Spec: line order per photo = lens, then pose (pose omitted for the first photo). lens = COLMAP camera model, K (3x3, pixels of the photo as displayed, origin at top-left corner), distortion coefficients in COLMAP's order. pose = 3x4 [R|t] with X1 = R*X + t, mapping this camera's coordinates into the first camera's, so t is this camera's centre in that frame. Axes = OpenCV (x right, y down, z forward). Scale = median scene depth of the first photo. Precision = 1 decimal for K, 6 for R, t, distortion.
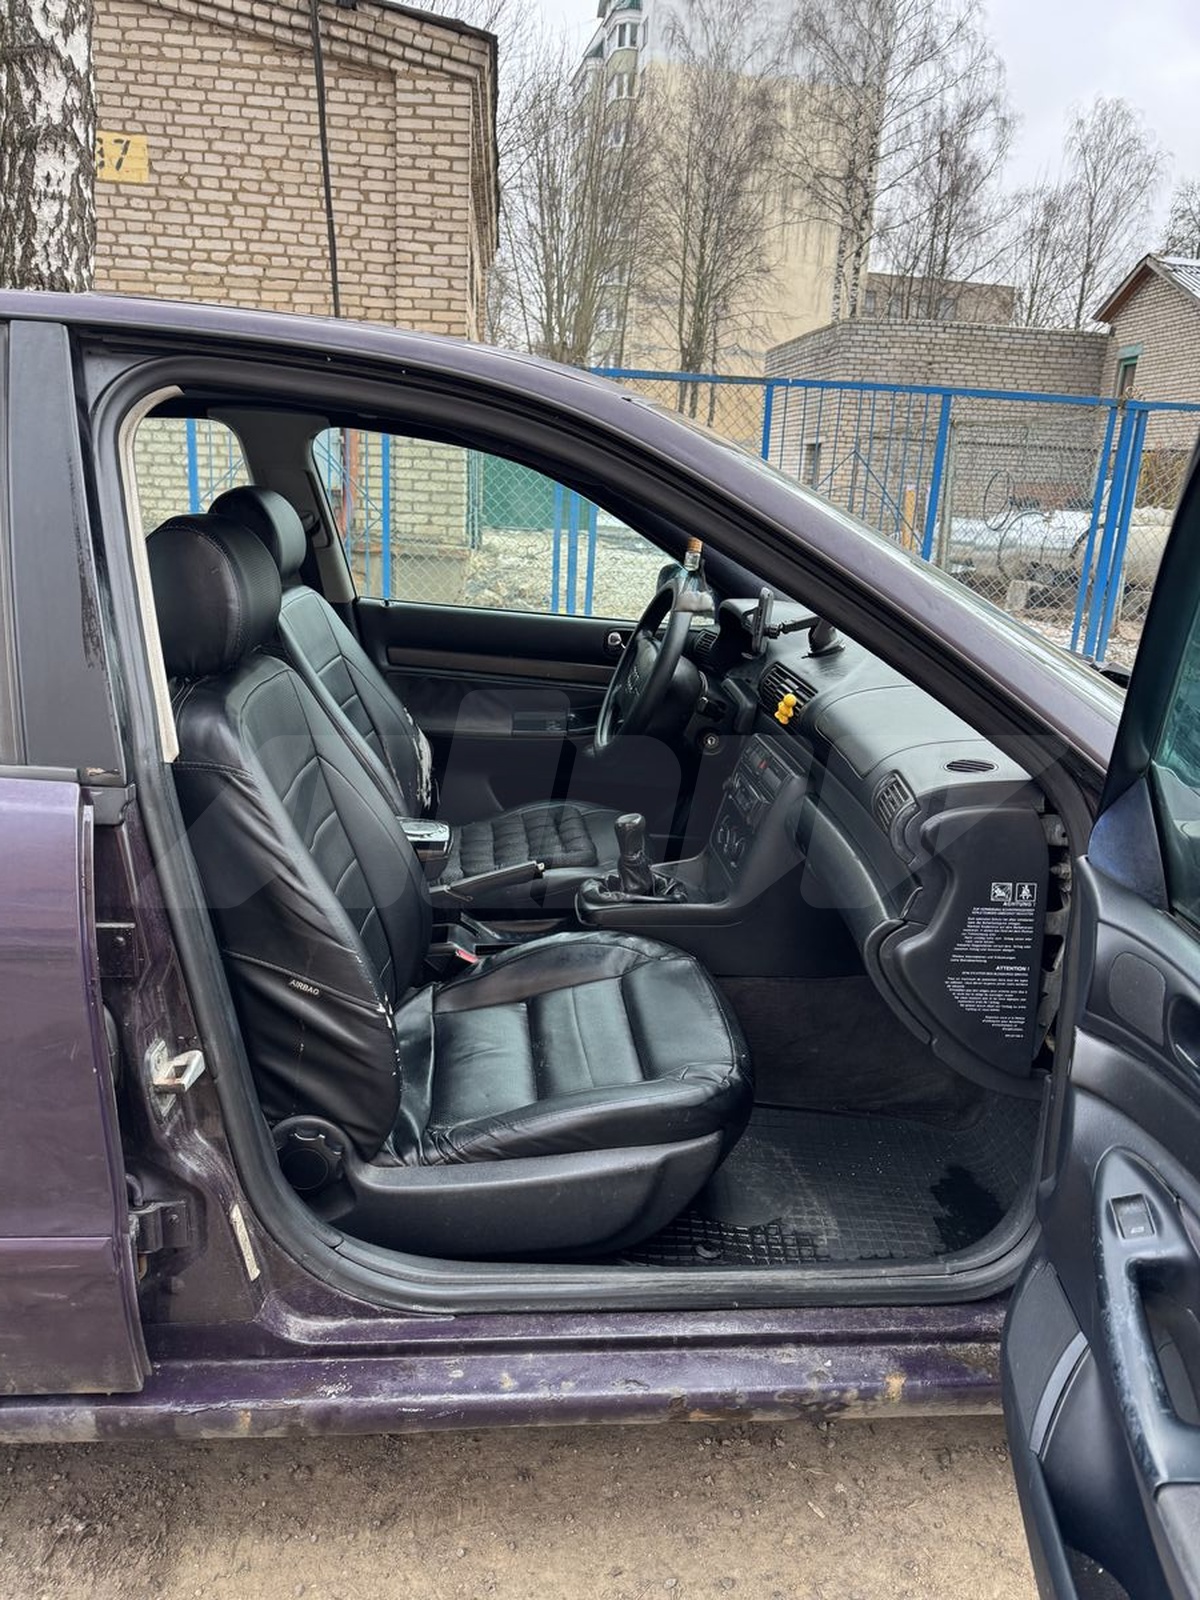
lens RADIAL K [[1118.7, 0, 600.0], [0, 1118.7, 800.0], [0, 0, 1]] dist [-0.000642, -0.002925]
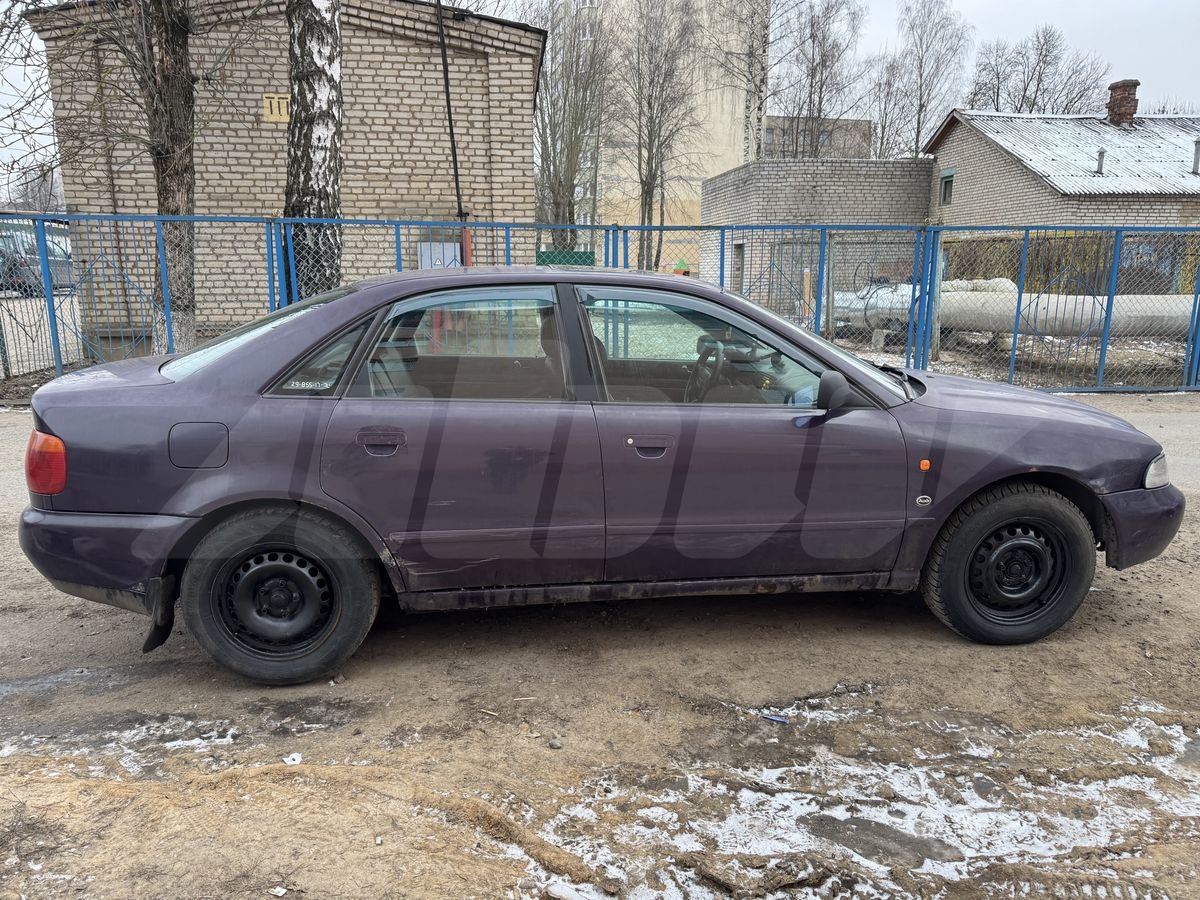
lens RADIAL K [[840.1, 0, 600.0], [0, 840.1, 450.0], [0, 0, 1]] dist [0.026702, -0.029483]
pose [[0.998444, -0.053871, 0.014434, -0.062024], [0.054718, 0.996269, -0.066738, 0.042429], [-0.010785, 0.067424, 0.997666, -0.233766]]
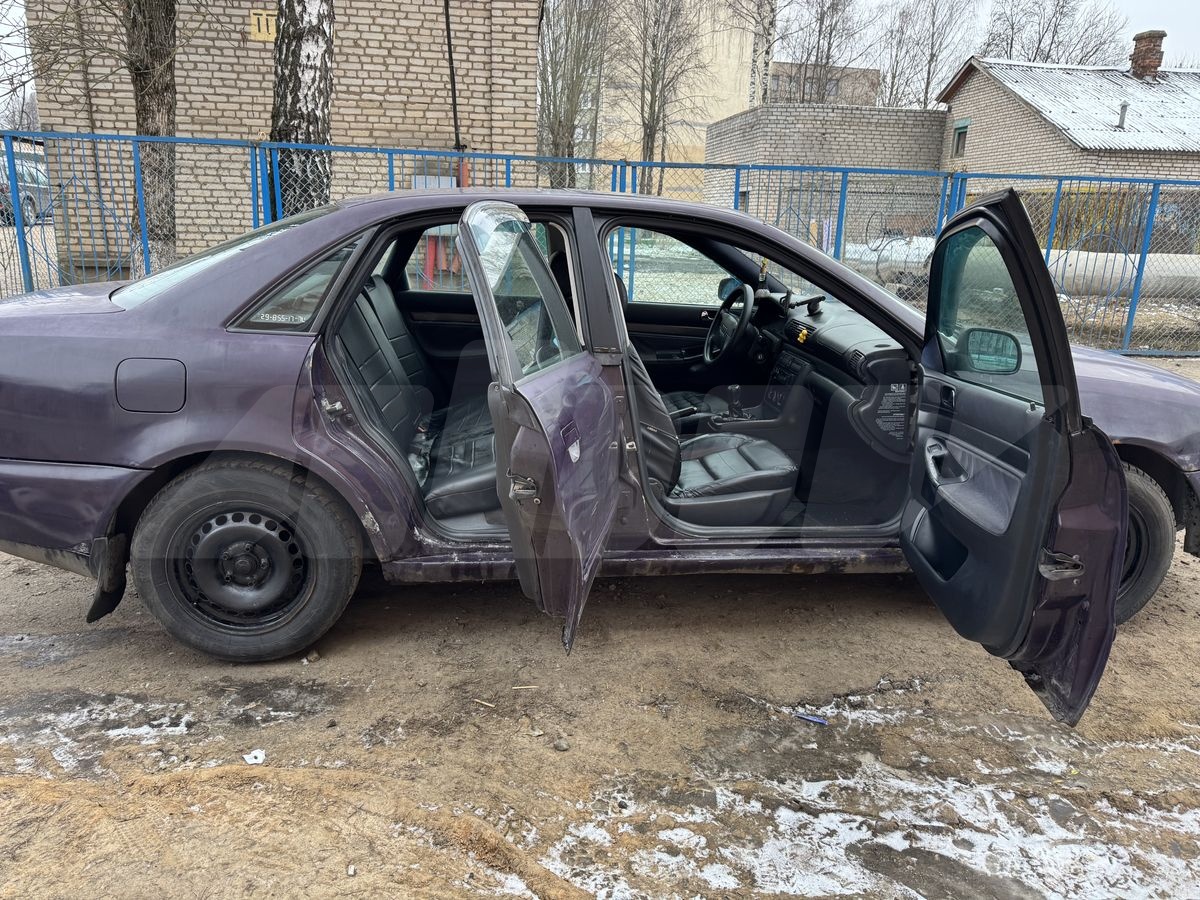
lens RADIAL K [[841.5, 0, 591.0], [0, 841.5, 441.8], [0, 0, 1]] dist [0.004769, -0.000079]
pose [[0.999589, -0.025442, 0.013200, -0.071791], [0.025659, 0.999534, -0.016512, 0.036957], [-0.012774, 0.016843, 0.999777, -0.182981]]
